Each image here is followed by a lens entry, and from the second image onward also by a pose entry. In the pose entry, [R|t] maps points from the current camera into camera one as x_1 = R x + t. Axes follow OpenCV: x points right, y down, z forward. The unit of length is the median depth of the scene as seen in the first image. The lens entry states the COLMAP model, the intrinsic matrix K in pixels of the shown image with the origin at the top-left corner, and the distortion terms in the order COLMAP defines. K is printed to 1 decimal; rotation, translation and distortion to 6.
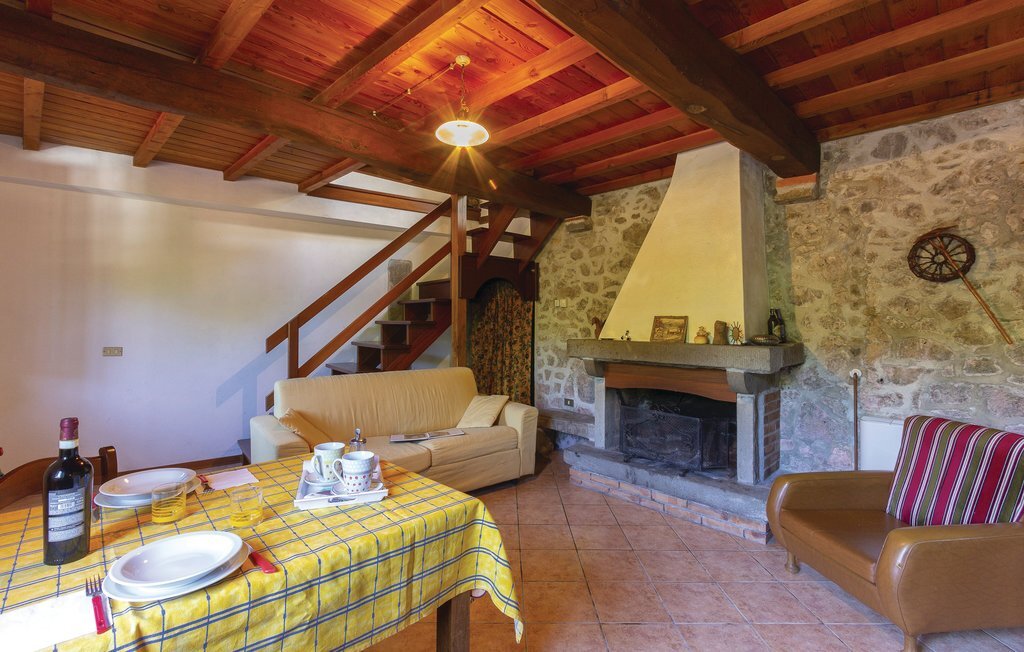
lens RADIAL K [[466.9, 0, 510.2], [0, 466.9, 317.3], [0, 0, 1]] dist [0.001615, 0.000083]
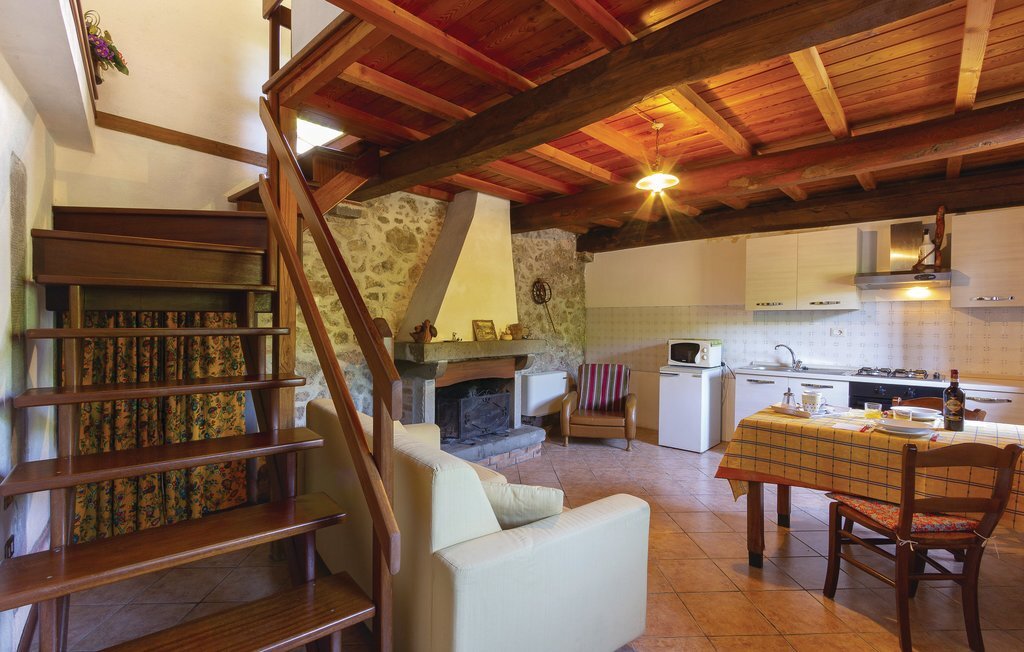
lens RADIAL K [[472.5, 0, 510.5], [0, 472.5, 328.8], [0, 0, 1]] dist [-0.000725, -0.000256]
pose [[-0.048522, -0.019127, 0.998639, -0.876591], [-0.006866, 0.999799, 0.018816, -0.003108], [-0.998799, -0.005944, -0.048643, 0.910948]]
